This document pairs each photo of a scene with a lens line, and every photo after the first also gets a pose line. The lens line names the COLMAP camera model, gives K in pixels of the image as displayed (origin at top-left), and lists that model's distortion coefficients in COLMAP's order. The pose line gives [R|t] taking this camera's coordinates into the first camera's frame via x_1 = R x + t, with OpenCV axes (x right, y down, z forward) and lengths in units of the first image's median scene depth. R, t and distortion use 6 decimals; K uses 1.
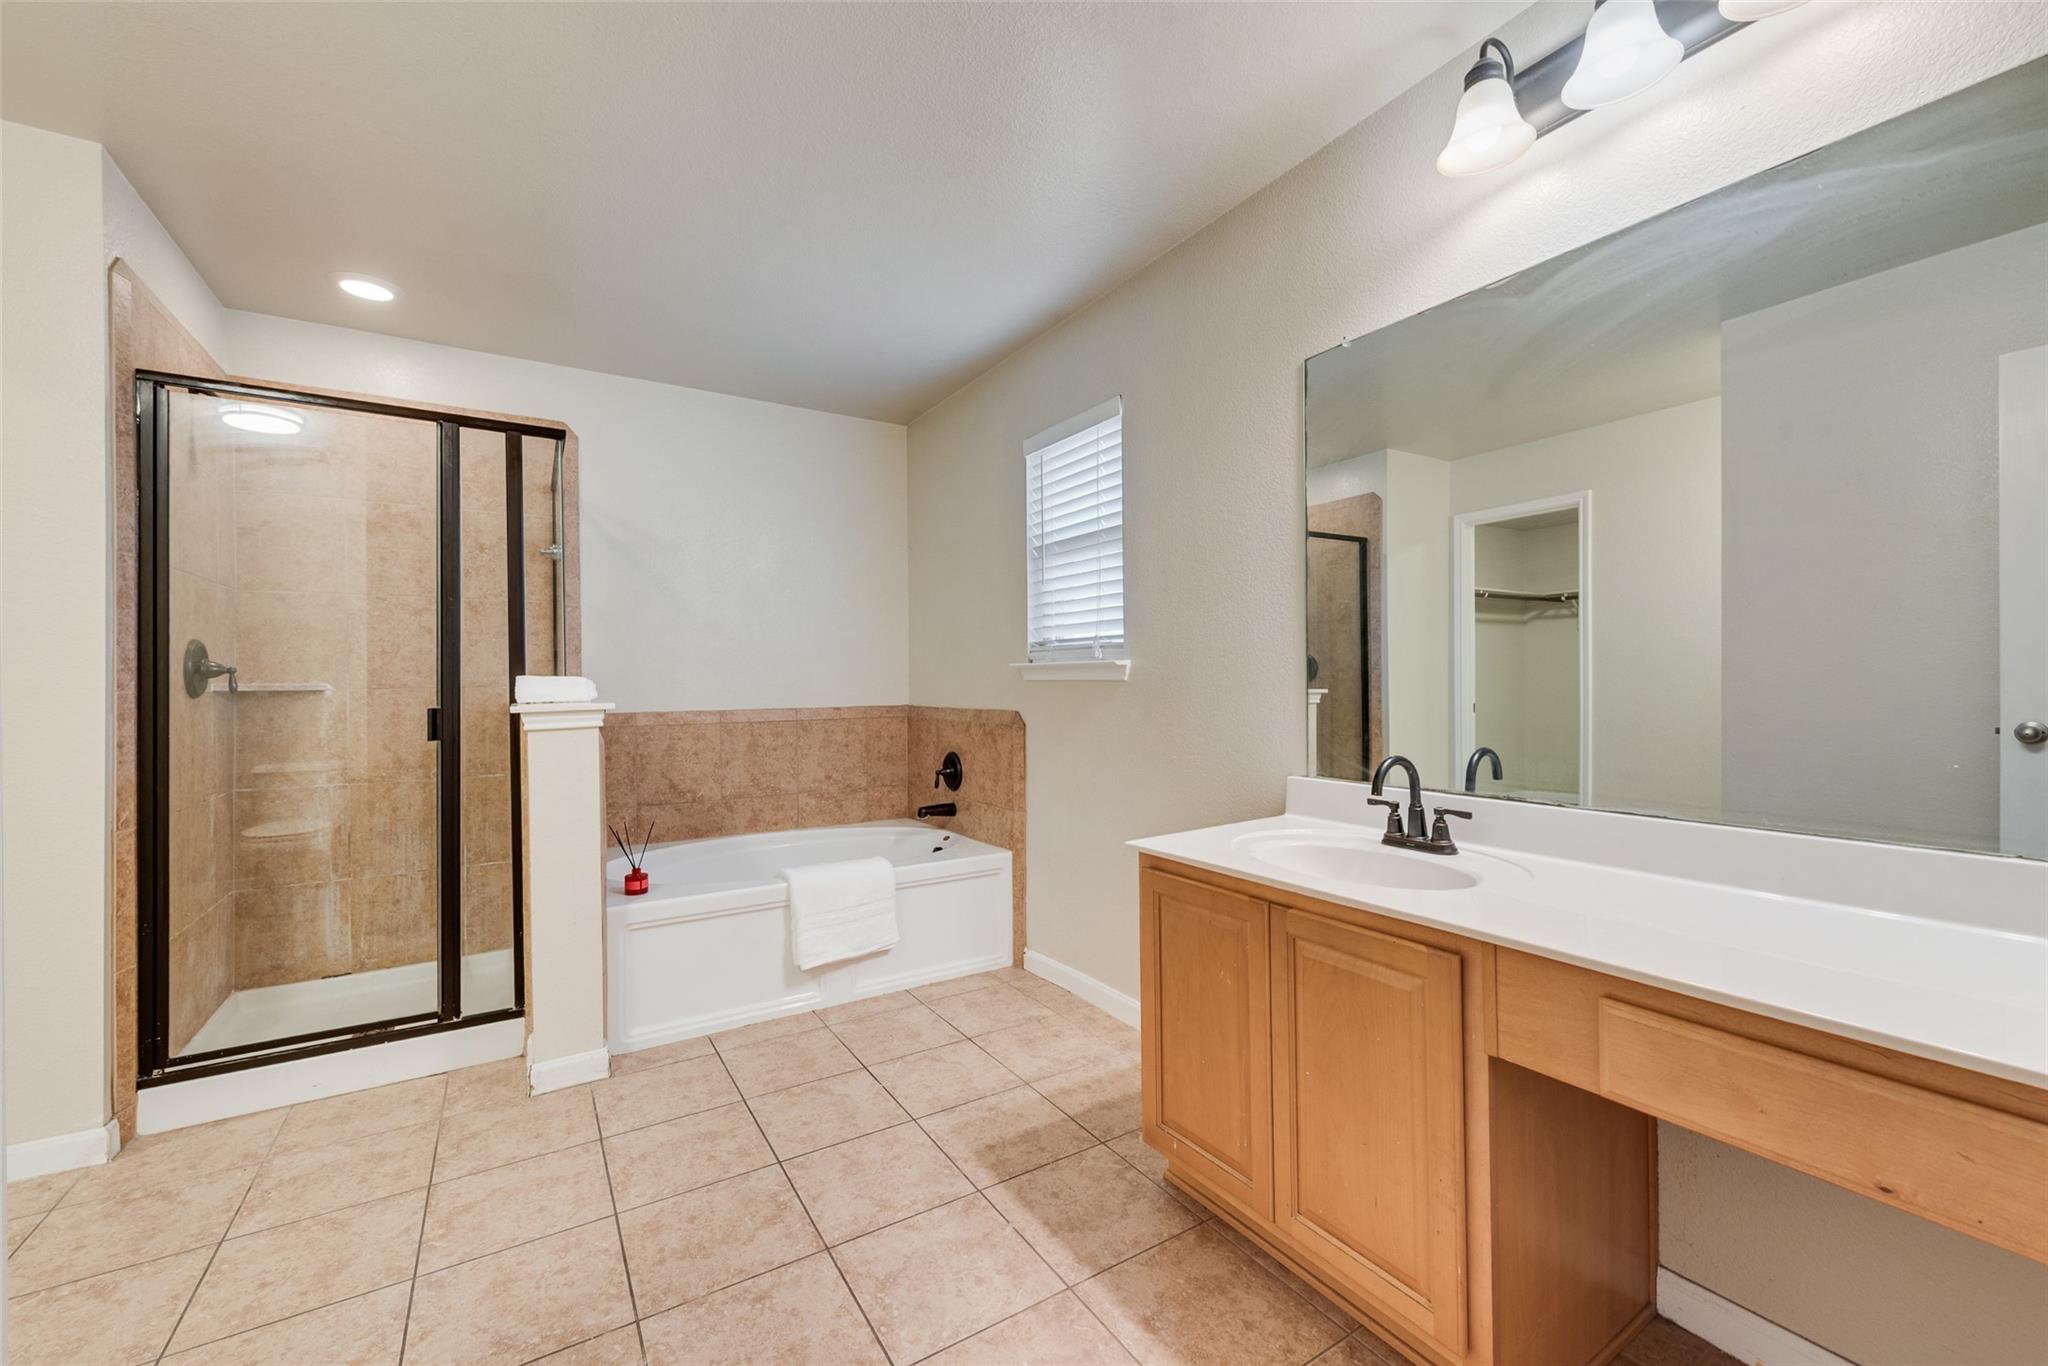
lens RADIAL K [[800.8, 0, 1025.6], [0, 800.8, 685.0], [0, 0, 1]] dist [0.011309, -0.002639]
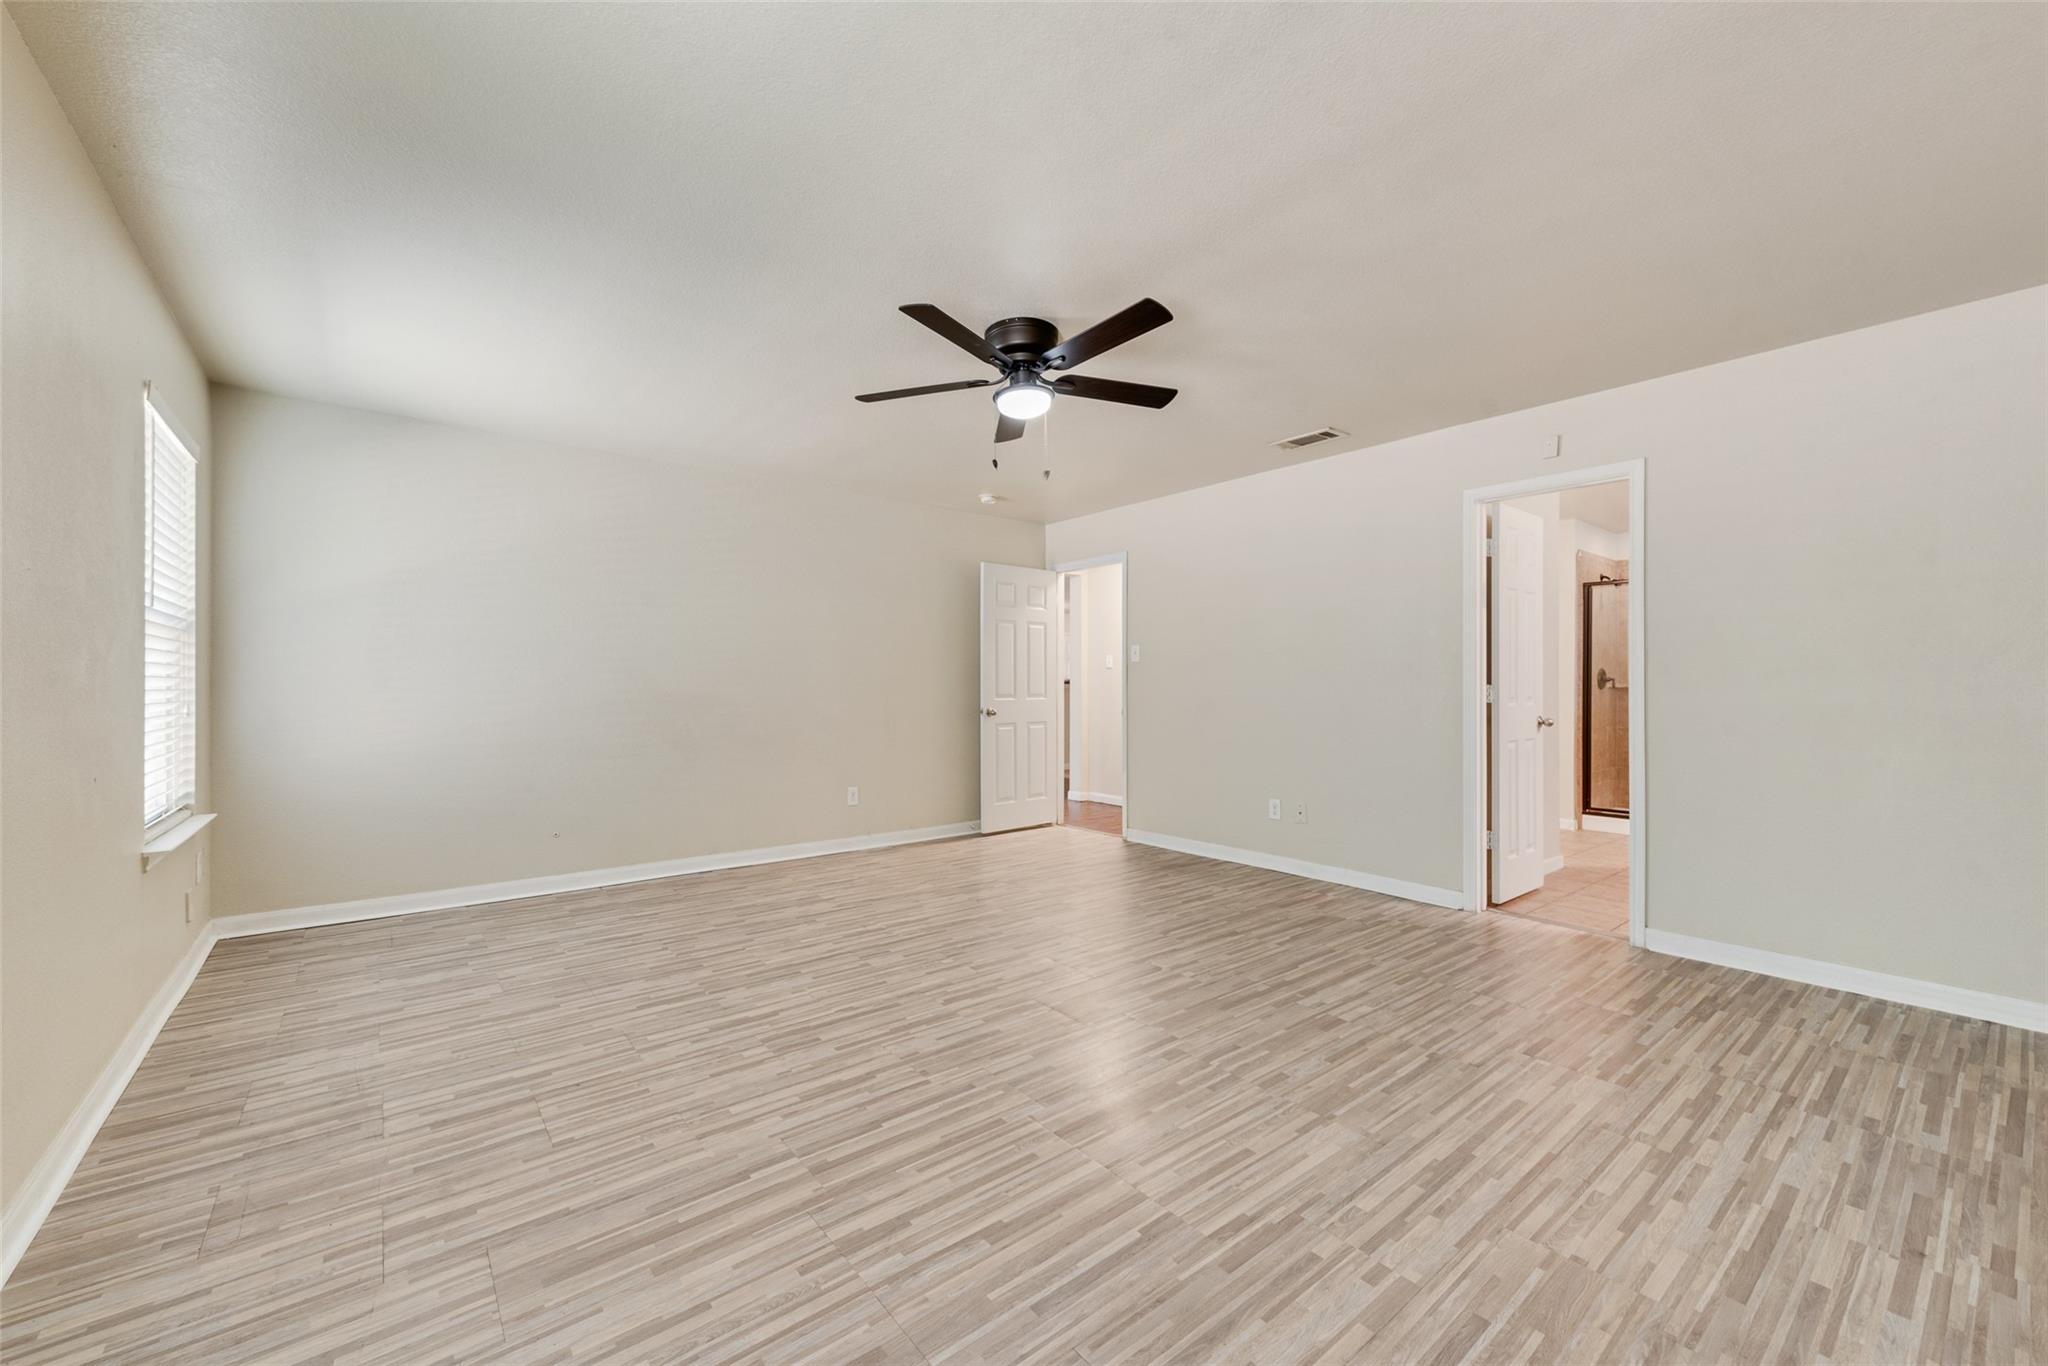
lens RADIAL K [[800.8, 0, 1018.9], [0, 800.8, 680.0], [0, 0, 1]] dist [0.011309, -0.002639]
pose [[0.113224, 0.004093, -0.993561, 1.067806], [-0.006690, 0.999972, 0.003357, -0.008684], [0.993547, 0.006267, 0.113249, -0.929812]]
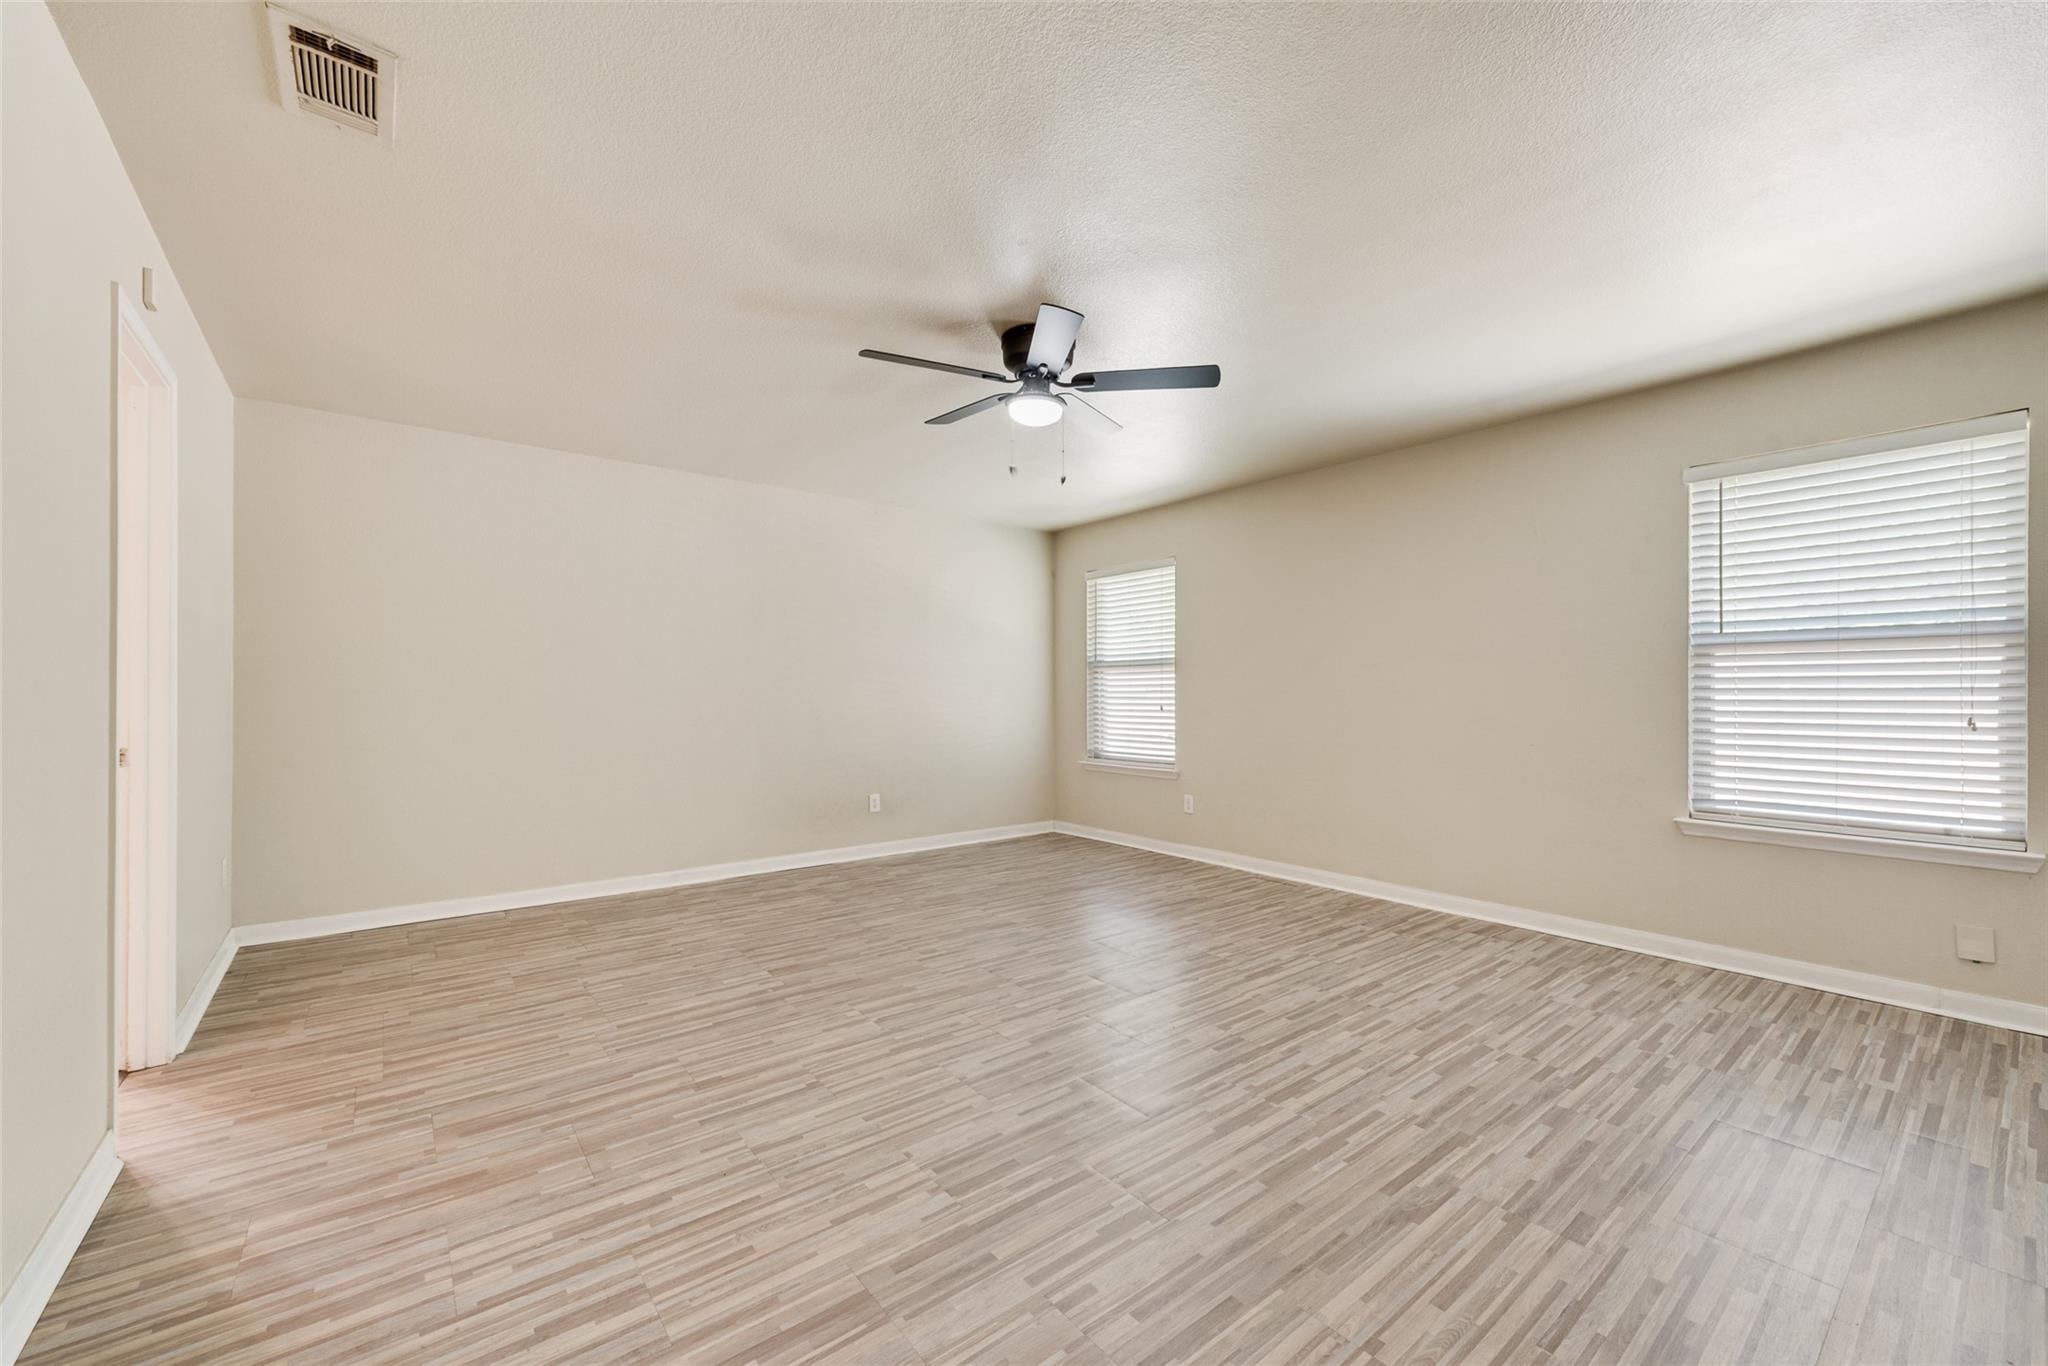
lens RADIAL K [[800.8, 0, 1019.4], [0, 800.8, 694.7], [0, 0, 1]] dist [0.011309, -0.002639]
pose [[-0.110277, 0.007710, 0.993871, -0.711901], [0.003515, 0.999967, -0.007368, 0.007771], [-0.993895, 0.002681, -0.110301, -0.706031]]
